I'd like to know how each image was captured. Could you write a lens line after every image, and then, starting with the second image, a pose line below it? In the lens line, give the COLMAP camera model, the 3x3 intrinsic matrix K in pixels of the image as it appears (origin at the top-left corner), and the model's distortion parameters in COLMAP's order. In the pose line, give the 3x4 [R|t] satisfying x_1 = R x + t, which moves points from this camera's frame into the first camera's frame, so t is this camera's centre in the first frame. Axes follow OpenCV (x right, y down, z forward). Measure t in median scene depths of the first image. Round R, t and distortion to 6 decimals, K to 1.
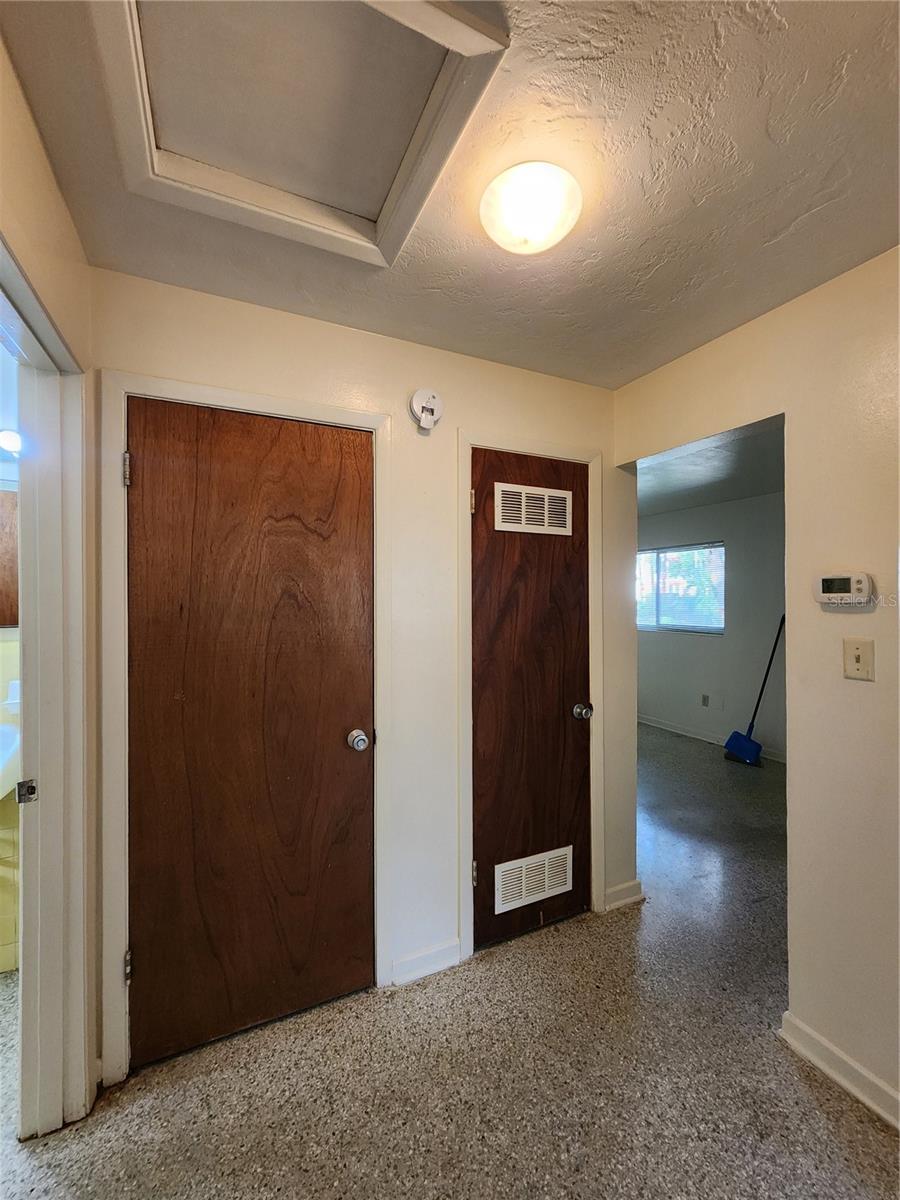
lens RADIAL K [[494.7, 0, 447.9], [0, 494.7, 593.6], [0, 0, 1]] dist [0.002026, -0.000324]
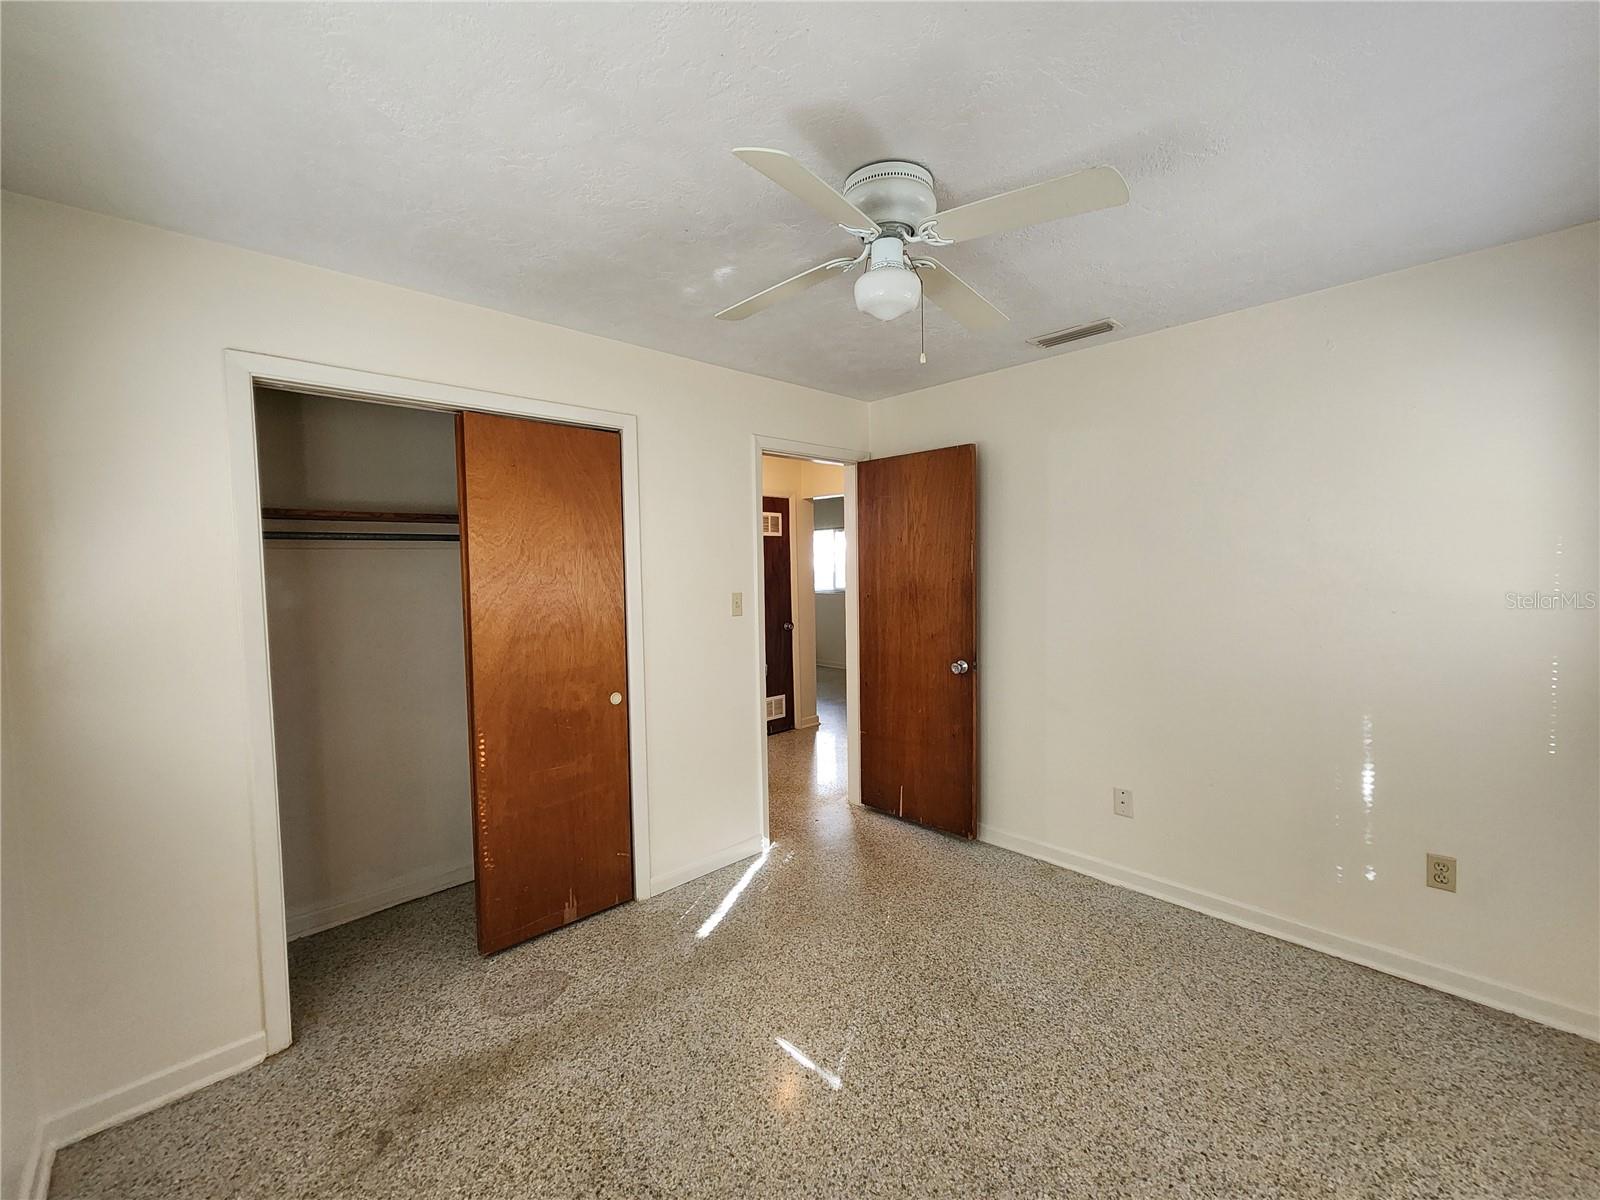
lens RADIAL K [[659.7, 0, 795.5], [0, 659.7, 607.4], [0, 0, 1]] dist [0.002026, -0.000324]
pose [[0.944641, -0.037489, 0.325957, -0.555543], [0.016567, 0.997634, 0.066729, -0.010381], [-0.327687, -0.057635, 0.943027, -1.480553]]
